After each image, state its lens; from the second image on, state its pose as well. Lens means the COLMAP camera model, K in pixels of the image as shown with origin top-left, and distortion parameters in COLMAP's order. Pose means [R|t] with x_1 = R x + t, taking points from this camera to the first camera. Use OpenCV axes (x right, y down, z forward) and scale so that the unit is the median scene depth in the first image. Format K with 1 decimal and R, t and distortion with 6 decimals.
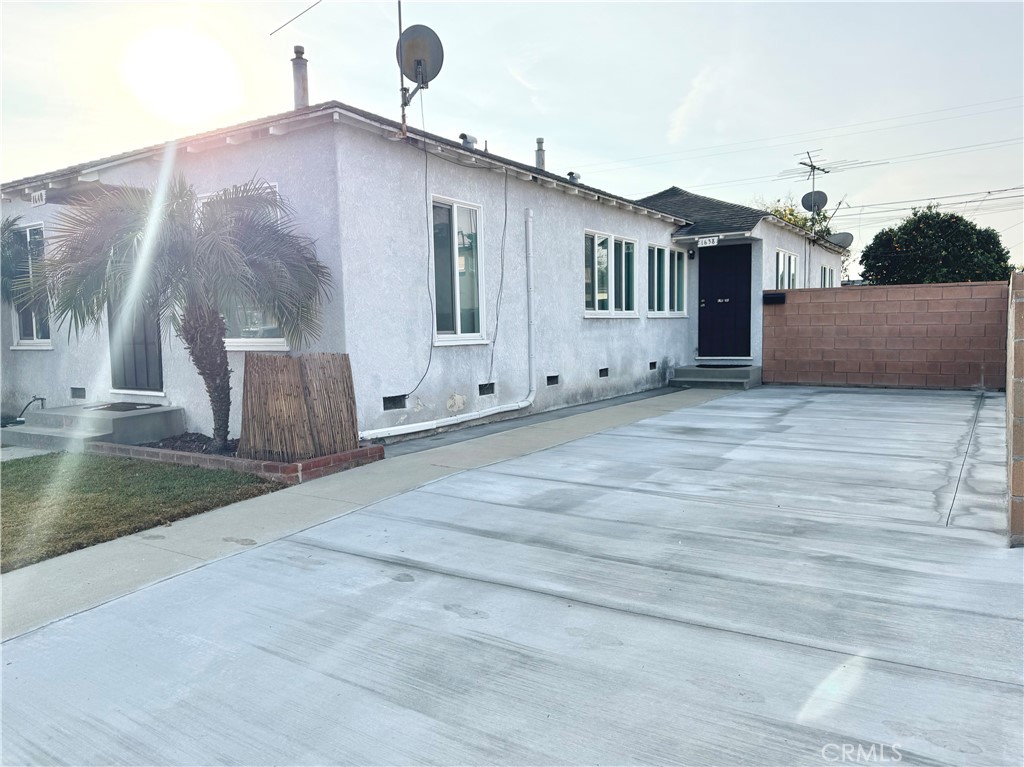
lens RADIAL K [[754.5, 0, 511.9], [0, 754.5, 380.9], [0, 0, 1]] dist [0.029317, -0.016255]
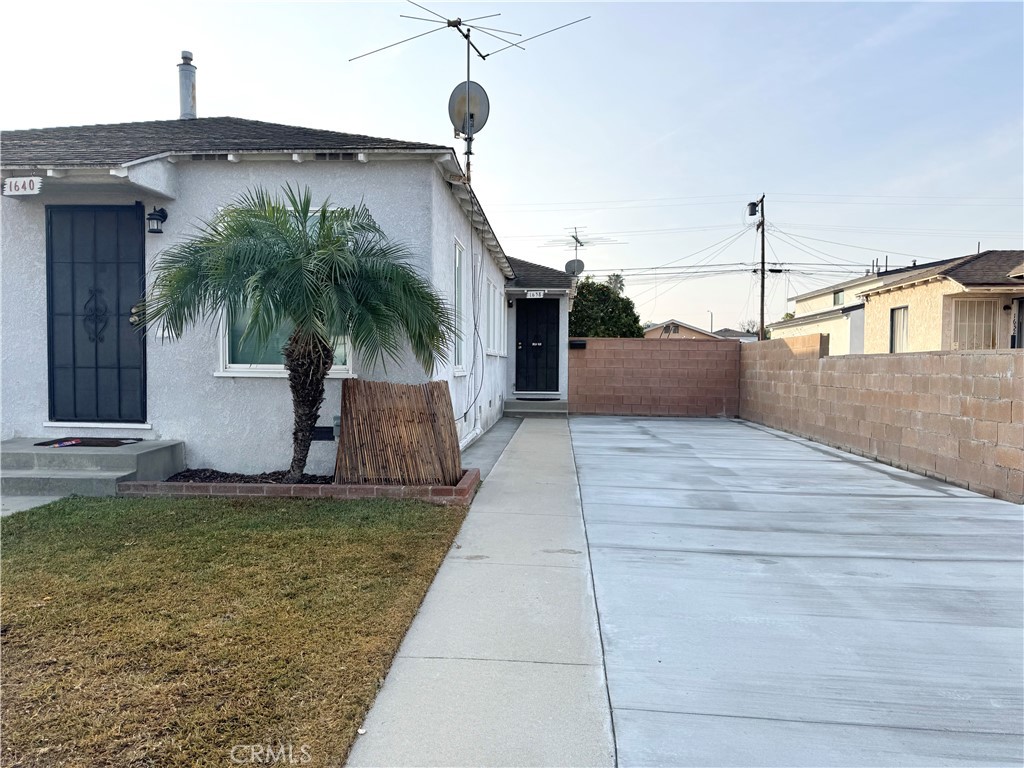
lens RADIAL K [[714.2, 0, 507.6], [0, 714.2, 389.4], [0, 0, 1]] dist [0.038140, -0.034351]
pose [[0.873599, 0.010857, 0.486526, -0.362076], [0.008176, 0.999283, -0.036981, 0.006778], [-0.486578, 0.036284, 0.872883, 0.056245]]
